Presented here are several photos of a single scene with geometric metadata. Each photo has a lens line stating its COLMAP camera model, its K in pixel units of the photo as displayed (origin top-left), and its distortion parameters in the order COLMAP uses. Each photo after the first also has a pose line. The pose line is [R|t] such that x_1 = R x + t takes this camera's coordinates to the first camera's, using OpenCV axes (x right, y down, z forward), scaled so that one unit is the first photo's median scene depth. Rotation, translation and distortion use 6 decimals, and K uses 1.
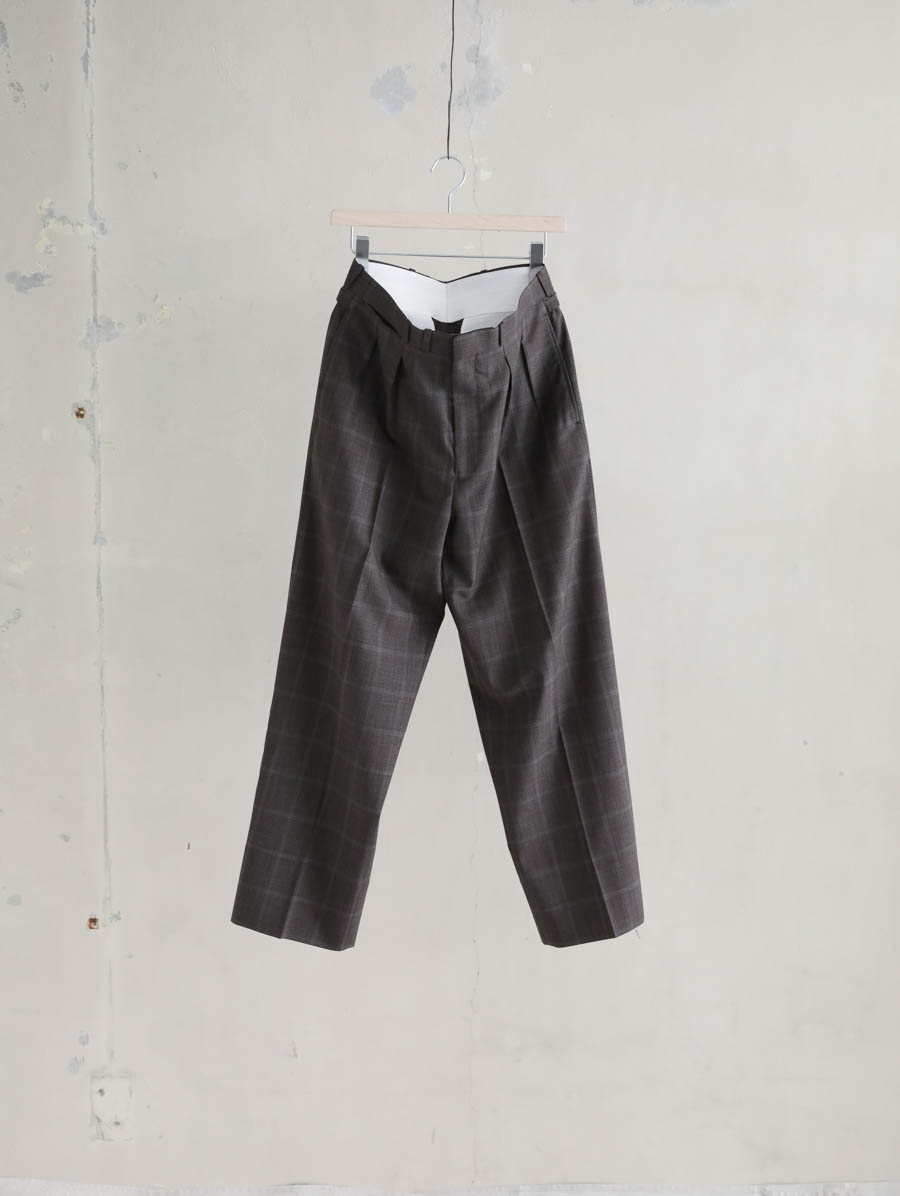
lens RADIAL K [[1761.7, 0, 450.0], [0, 1761.7, 598.0], [0, 0, 1]] dist [0.039056, 0.024849]
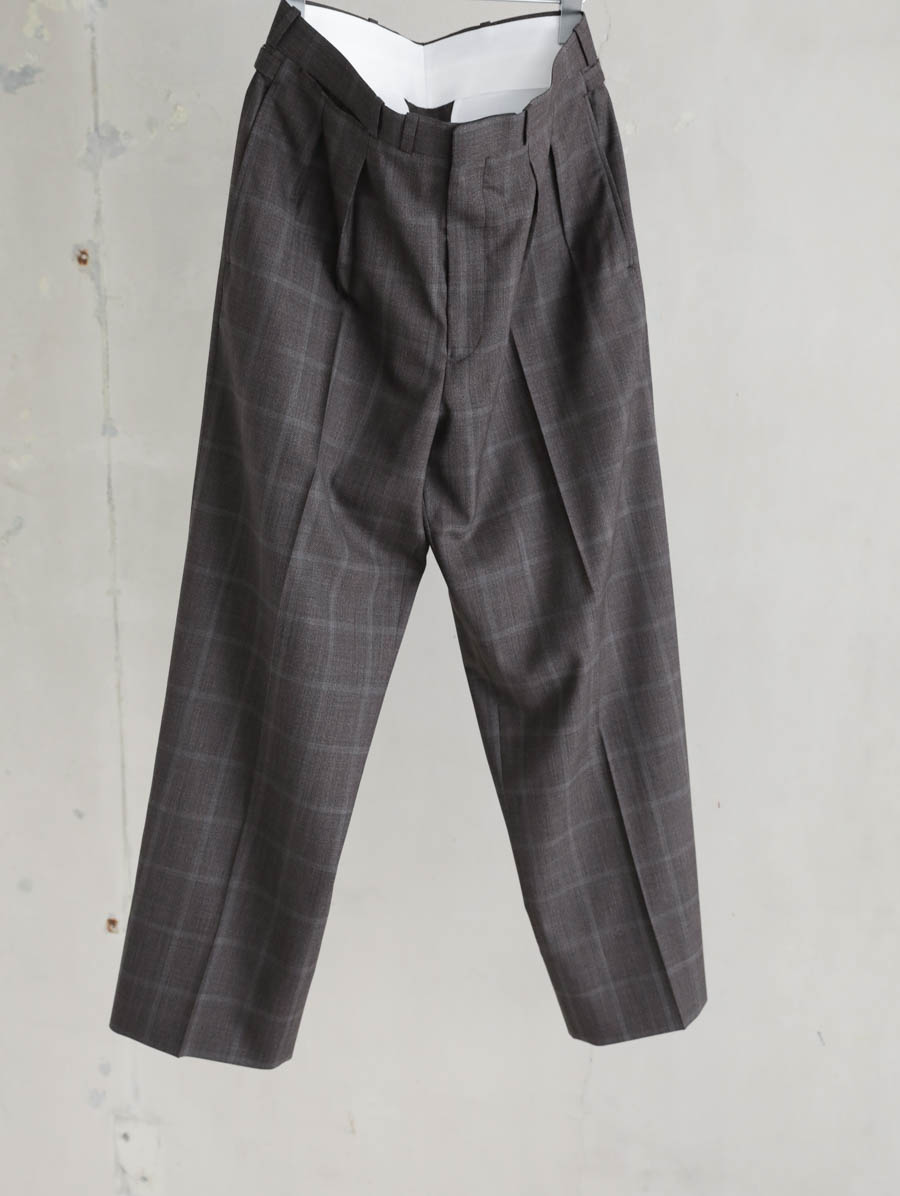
lens RADIAL K [[1731.0, 0, 454.5], [0, 1731.0, 553.7], [0, 0, 1]] dist [0.101592, -0.001170]
pose [[0.994167, -0.023337, 0.105293, -0.061739], [0.016008, 0.997424, 0.069918, -0.040465], [-0.106653, -0.067824, 0.991980, 0.369109]]
